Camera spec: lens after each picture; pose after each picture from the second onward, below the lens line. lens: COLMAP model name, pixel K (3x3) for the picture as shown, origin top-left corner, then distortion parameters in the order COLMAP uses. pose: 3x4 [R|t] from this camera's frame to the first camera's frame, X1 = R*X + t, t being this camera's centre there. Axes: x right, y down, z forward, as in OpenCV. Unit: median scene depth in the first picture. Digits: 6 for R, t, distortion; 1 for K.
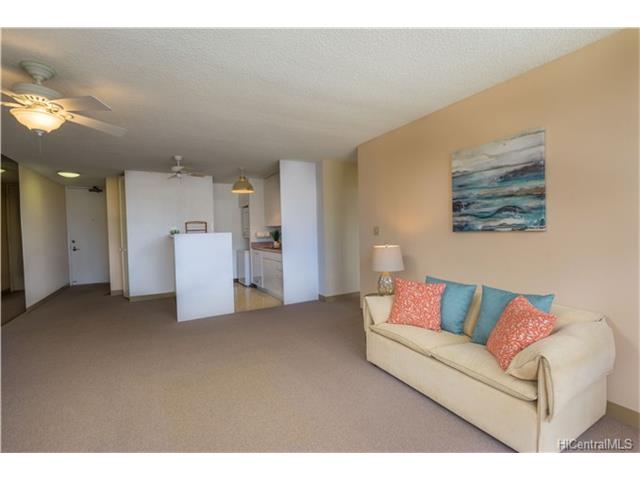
lens RADIAL K [[294.4, 0, 320.0], [0, 294.4, 240.0], [0, 0, 1]] dist [0.000761, 0.000119]
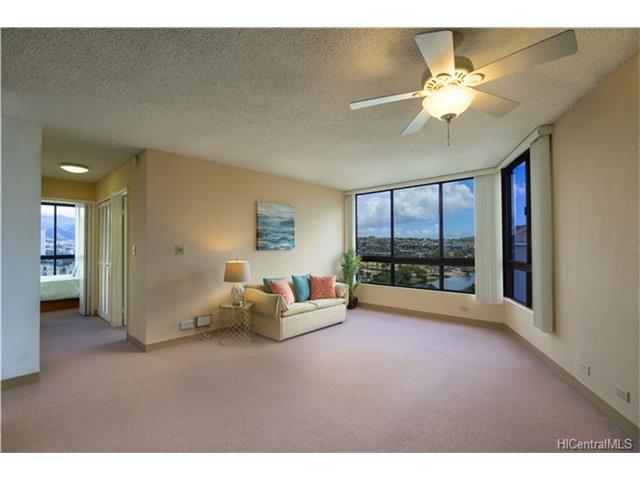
lens RADIAL K [[294.4, 0, 320.0], [0, 294.4, 240.0], [0, 0, 1]] dist [0.000761, 0.000119]
pose [[-0.312504, 0.034711, 0.949282, -1.281707], [0.041146, 0.998889, -0.022980, -0.035513], [-0.949025, 0.031878, -0.313585, 1.282065]]
